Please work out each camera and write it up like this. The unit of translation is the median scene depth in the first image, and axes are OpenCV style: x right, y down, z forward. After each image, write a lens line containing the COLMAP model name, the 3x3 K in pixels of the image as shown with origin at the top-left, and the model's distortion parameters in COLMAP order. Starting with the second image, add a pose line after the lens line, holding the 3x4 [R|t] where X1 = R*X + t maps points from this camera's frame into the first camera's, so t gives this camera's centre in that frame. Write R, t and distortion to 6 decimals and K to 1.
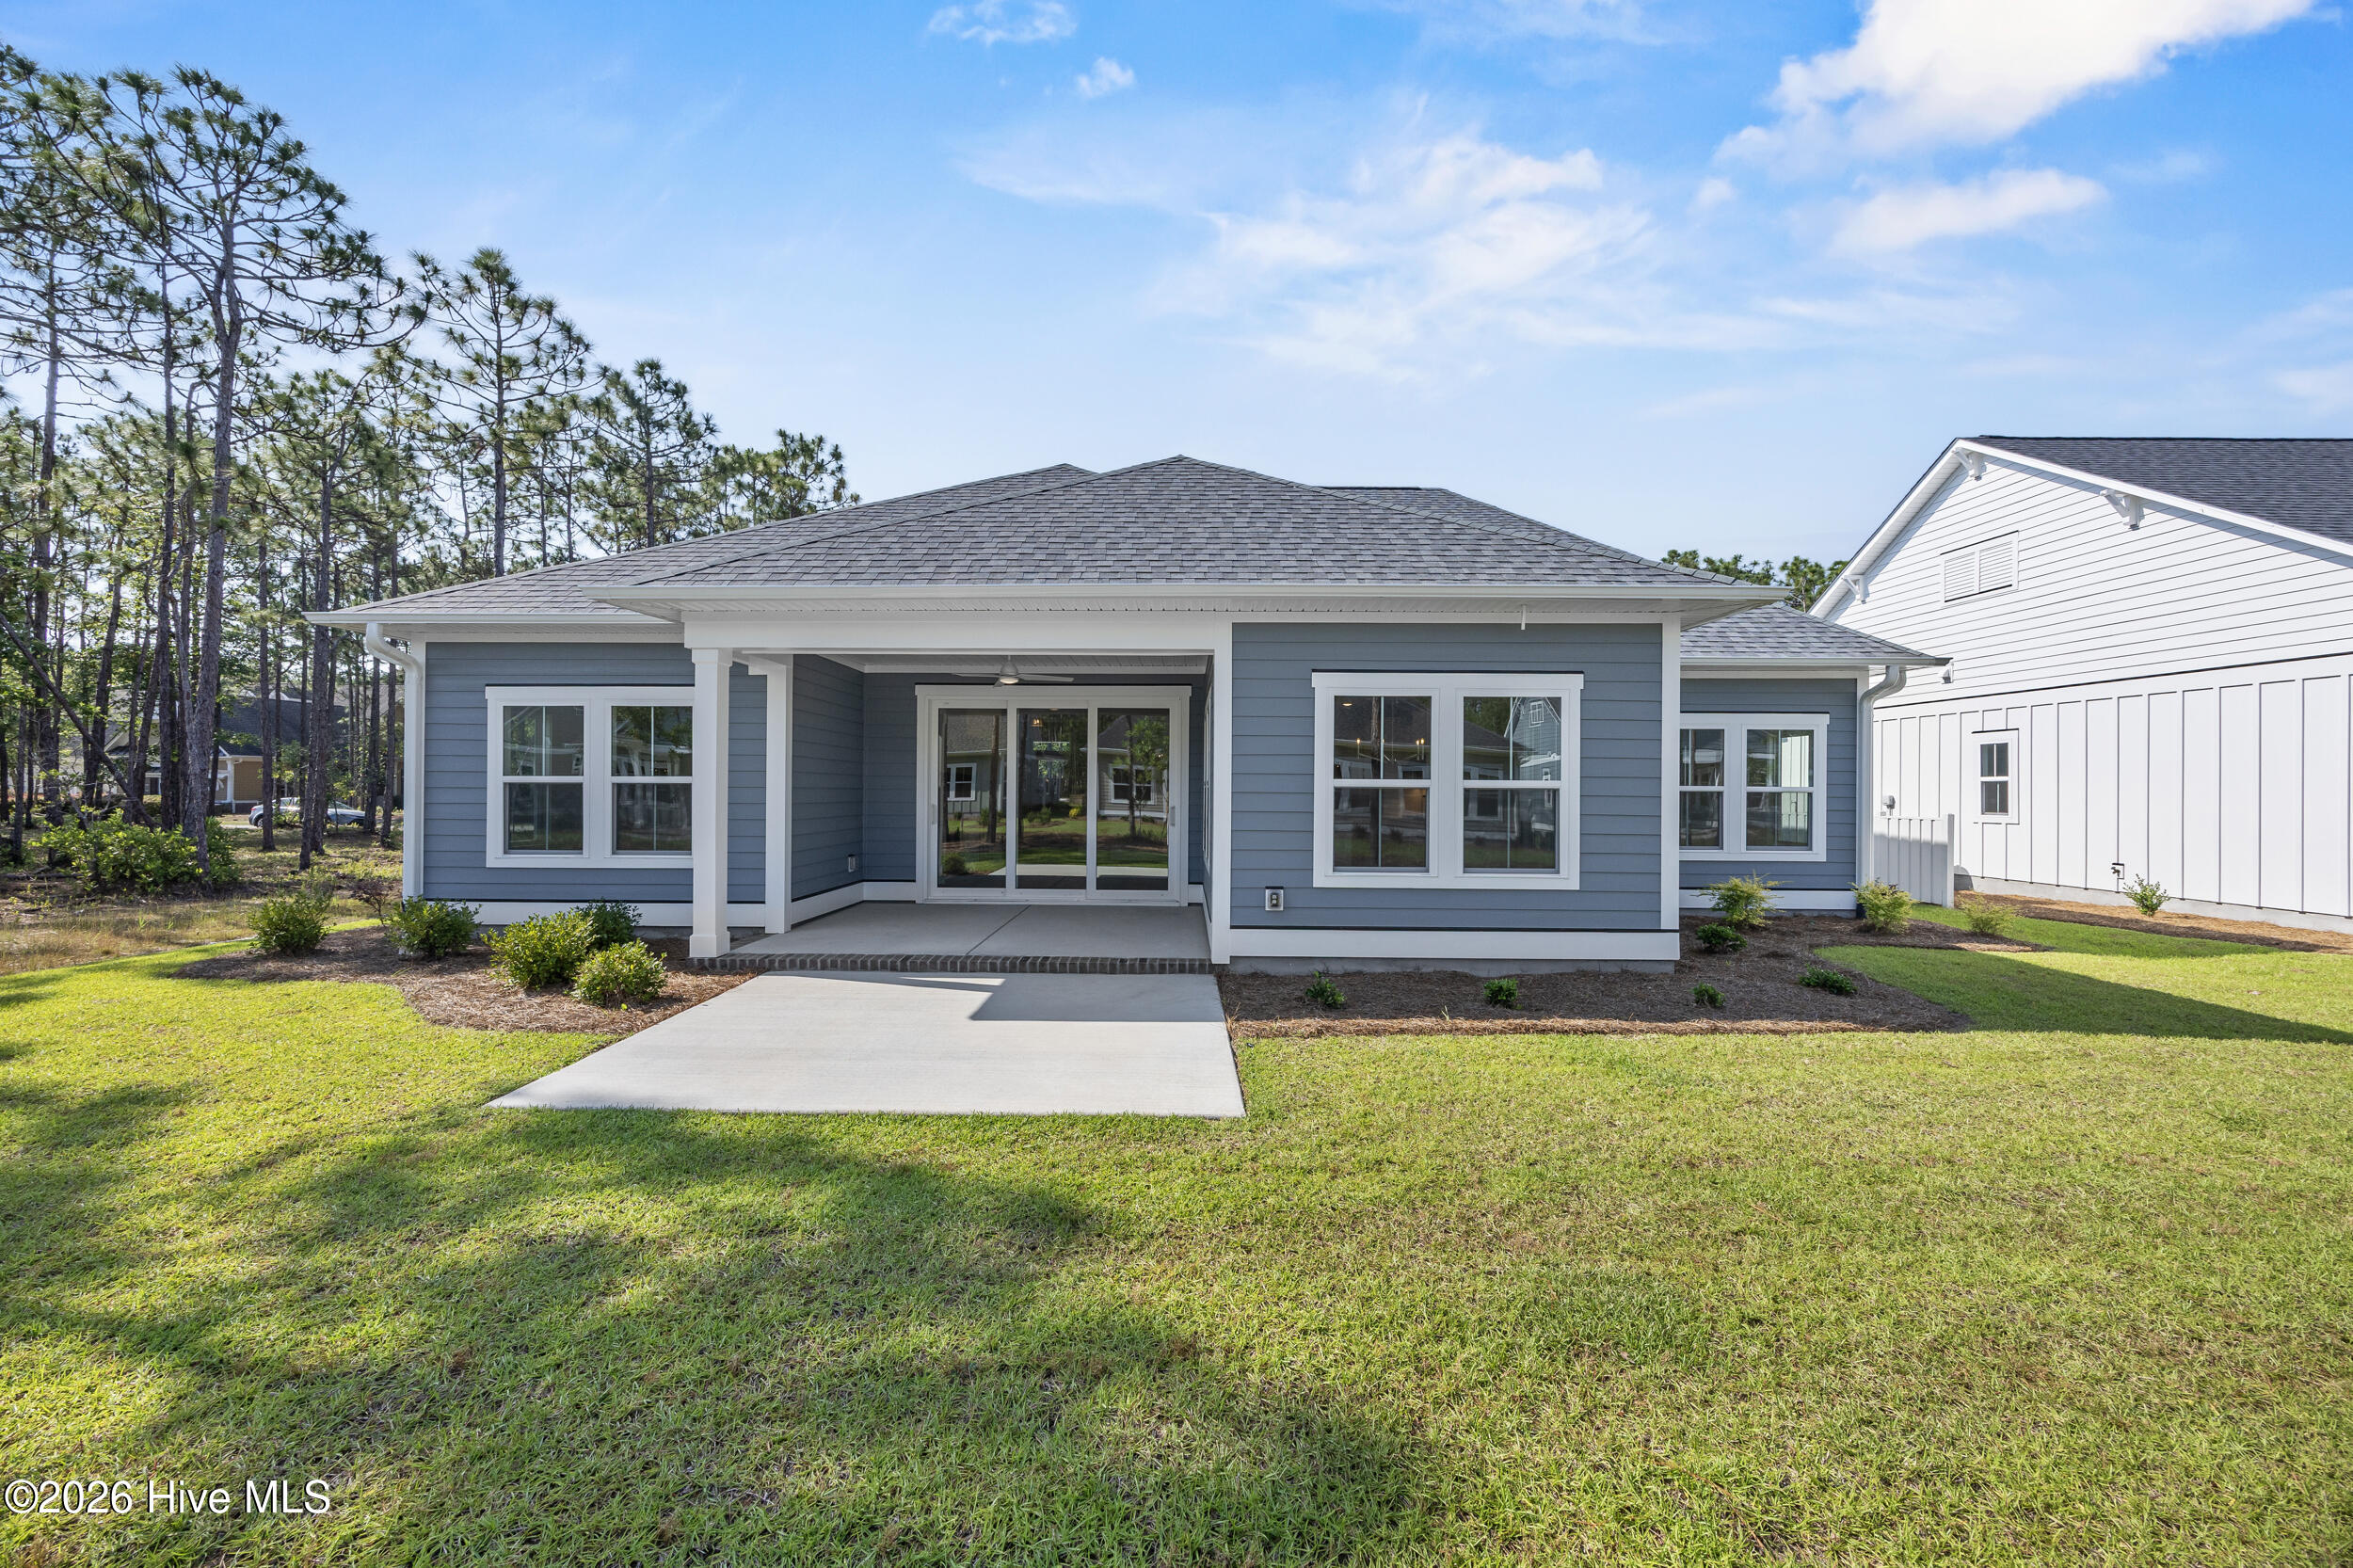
lens RADIAL K [[897.3, 0, 1163.2], [0, 897.3, 785.5], [0, 0, 1]] dist [0.001743, 0.000013]
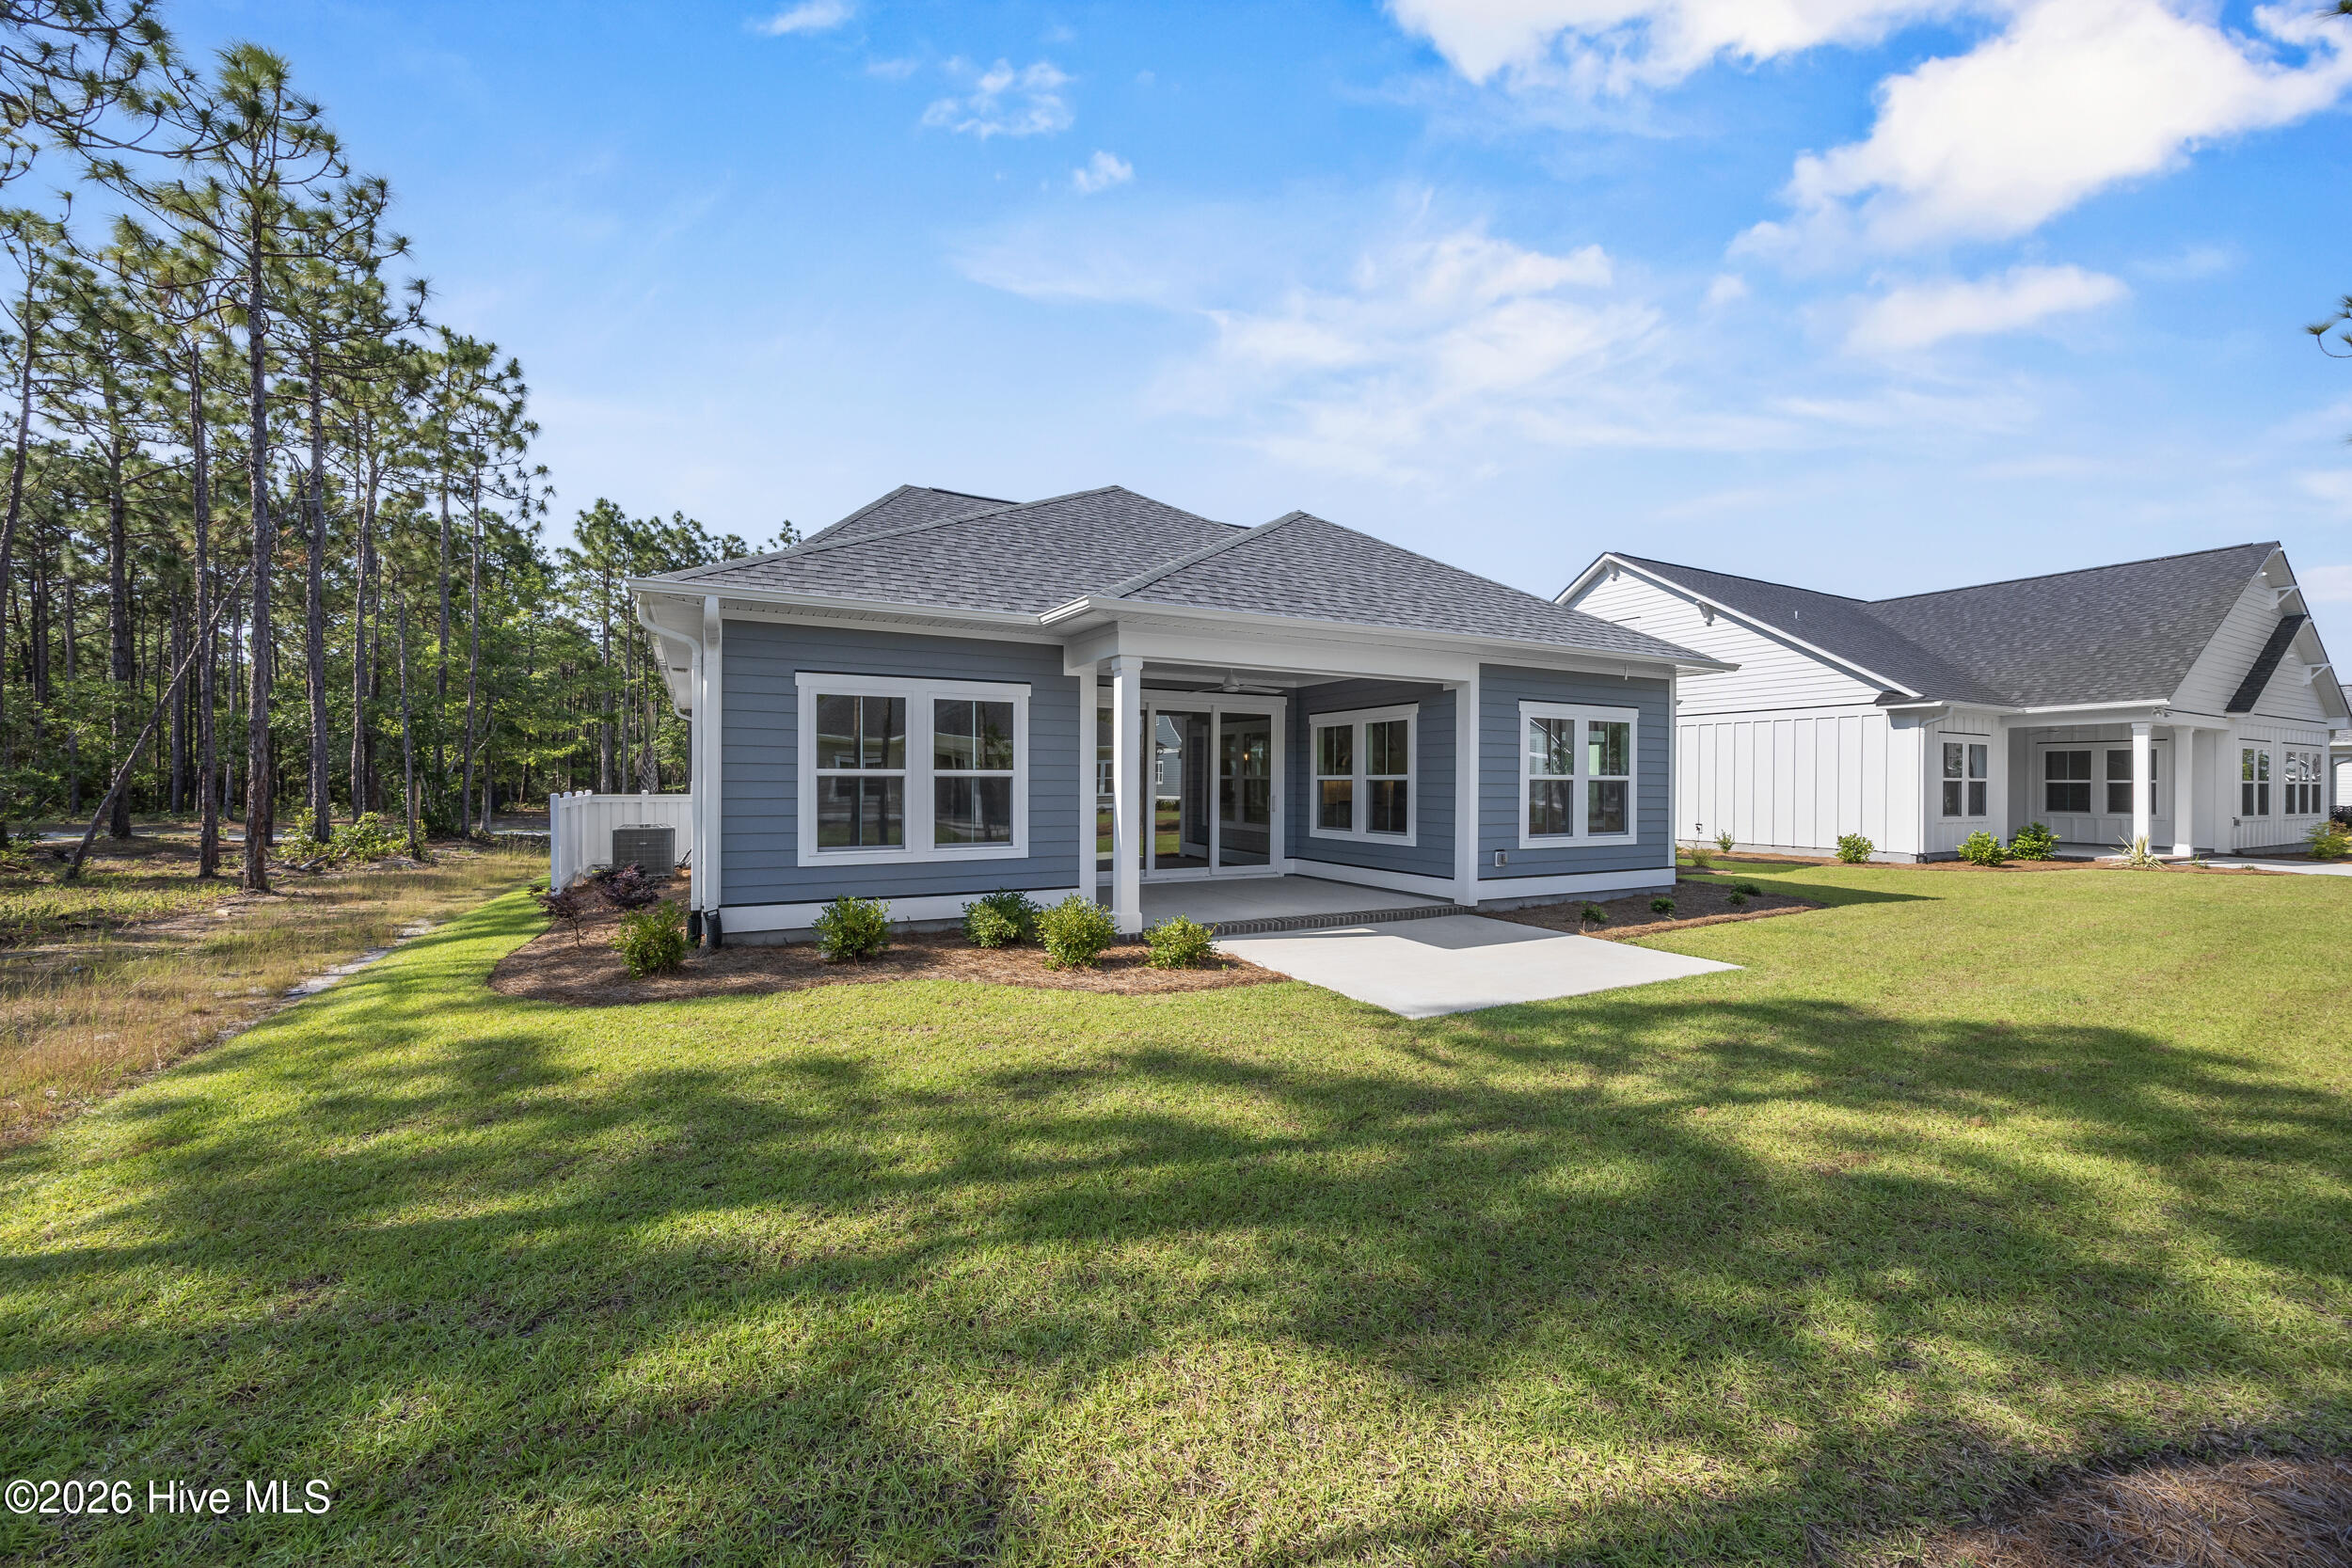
lens RADIAL K [[898.2, 0, 1163.1], [0, 898.2, 795.7], [0, 0, 1]] dist [-0.000274, 0.000097]
pose [[0.879086, -0.009958, 0.476560, -0.866250], [0.000634, 0.999805, 0.019722, -0.001183], [-0.476664, -0.017036, 0.878921, 0.004178]]
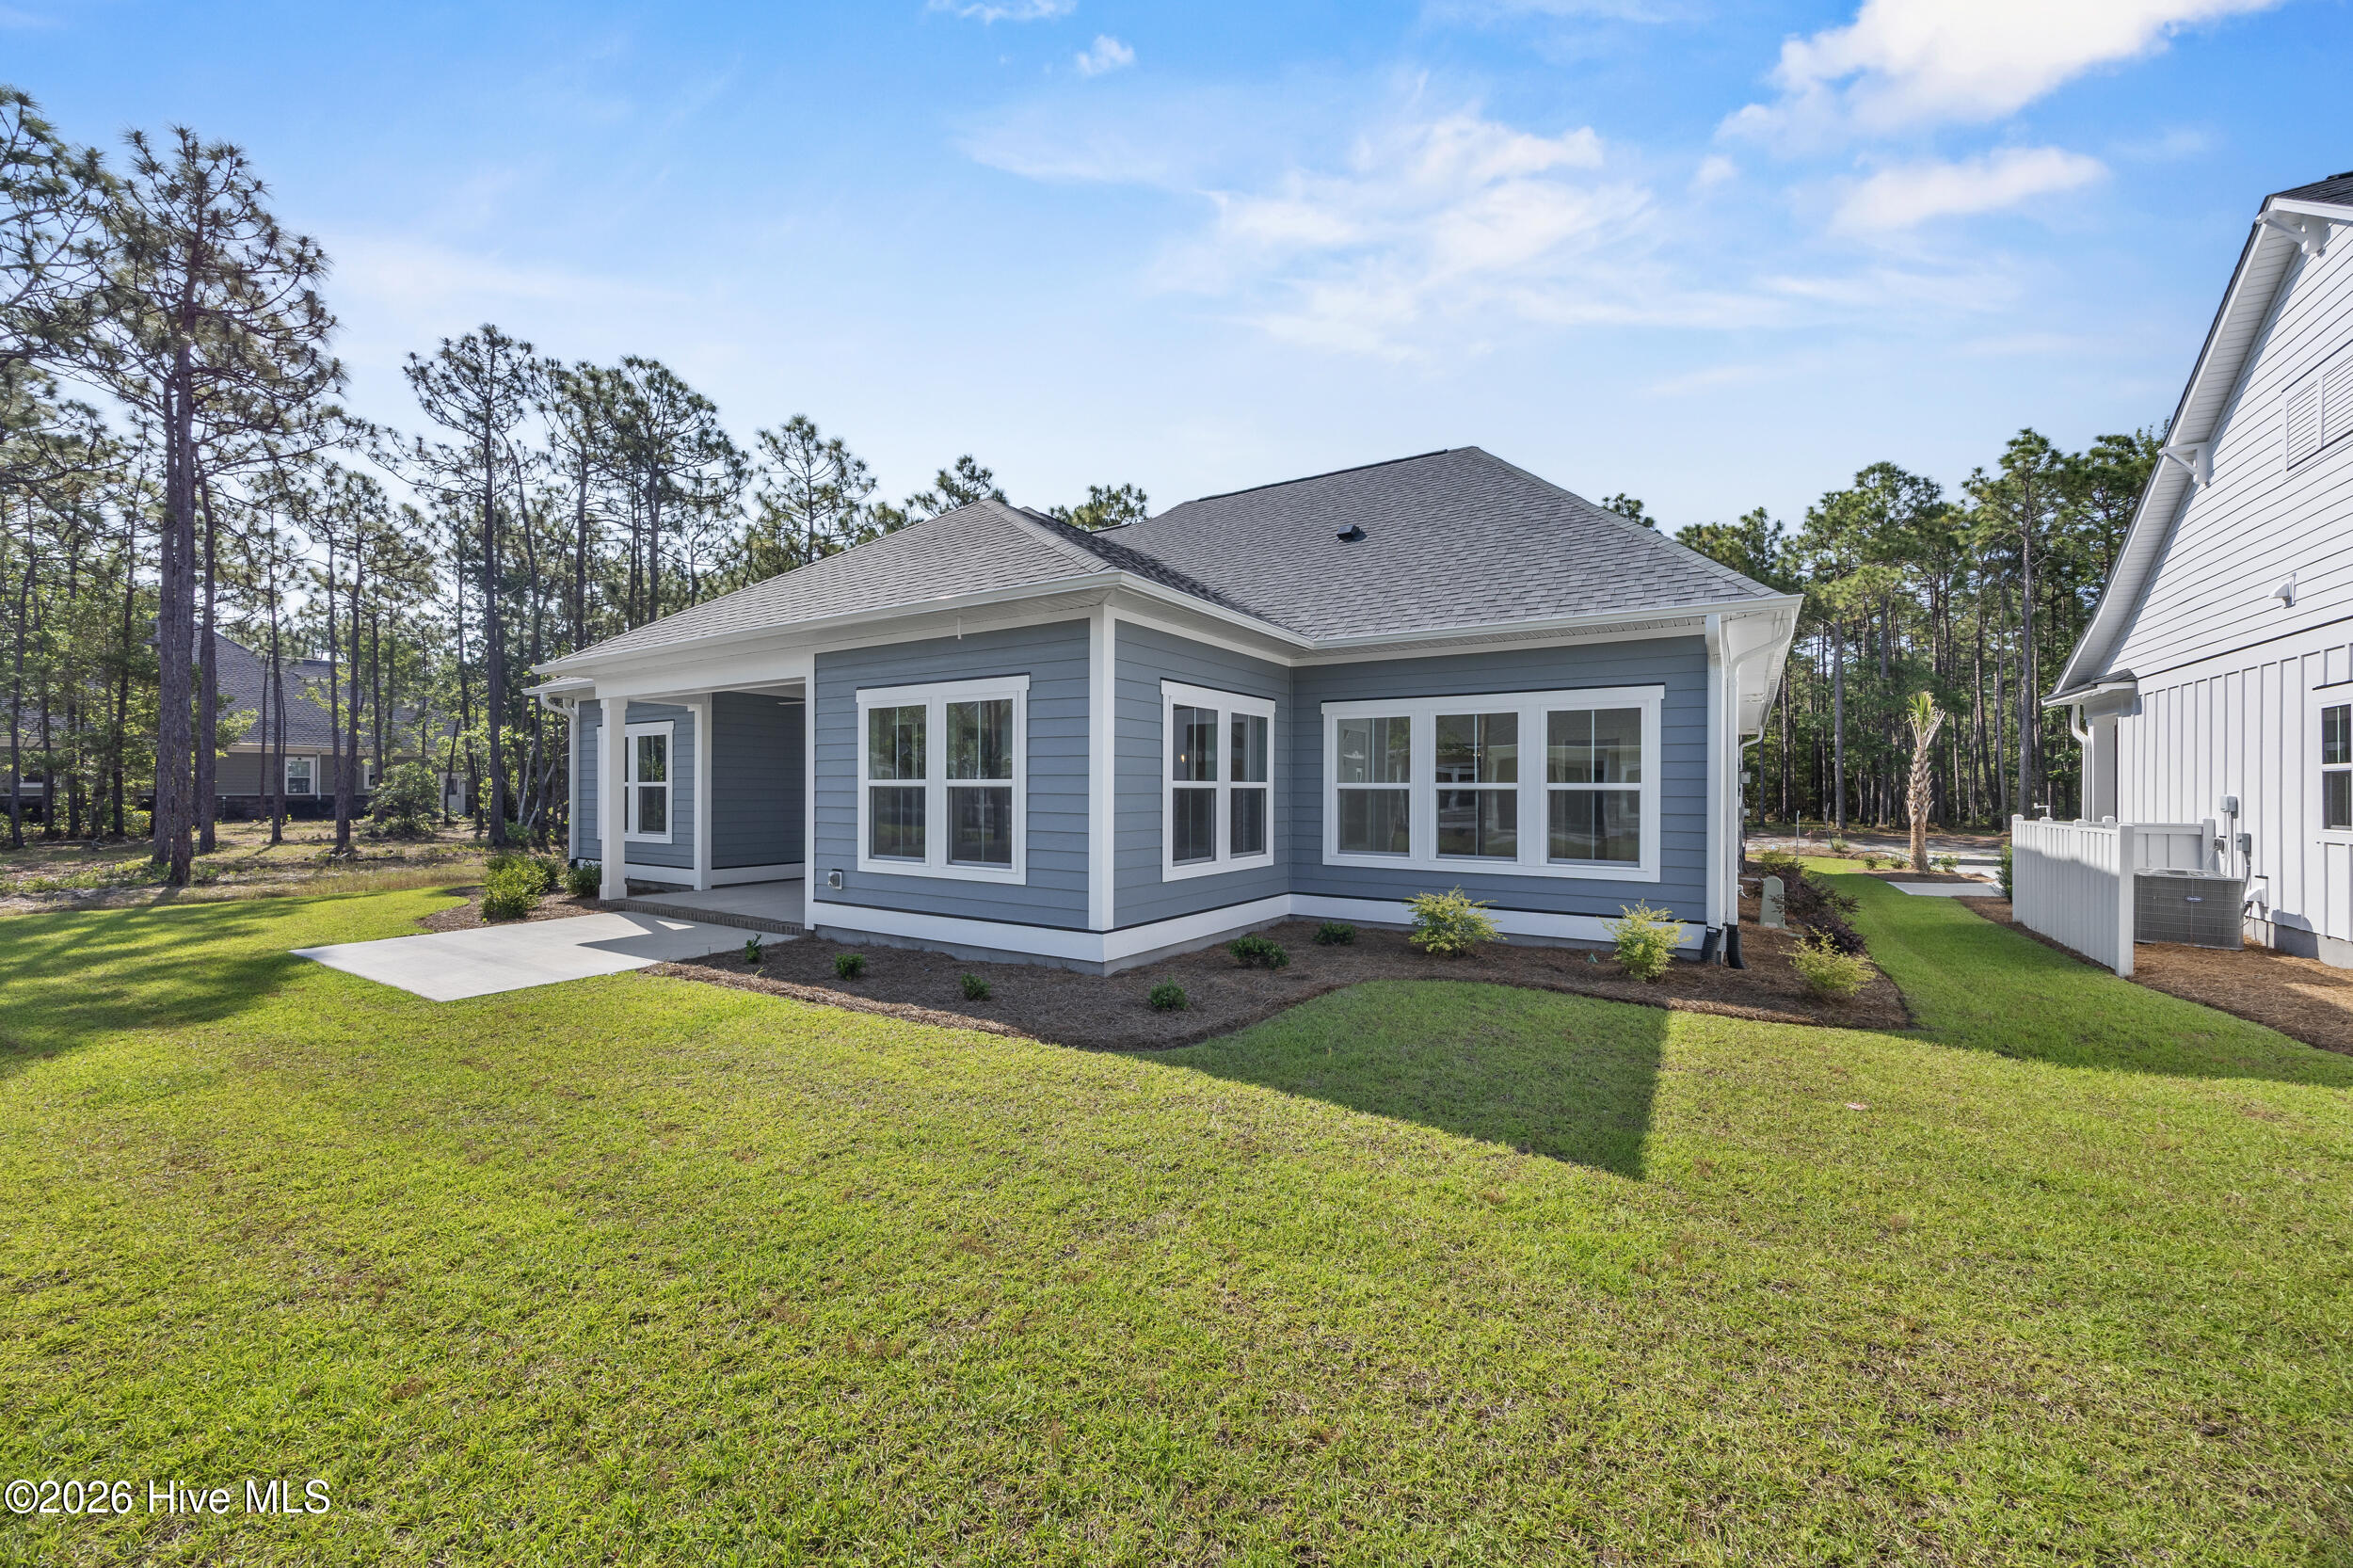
lens RADIAL K [[898.7, 0, 1163.6], [0, 898.7, 795.7], [0, 0, 1]] dist [-0.000274, 0.000097]
pose [[0.847670, 0.000299, -0.530523, 0.954551], [0.003375, 0.999977, 0.005957, 0.006539], [0.530513, -0.006840, 0.847650, 0.174315]]
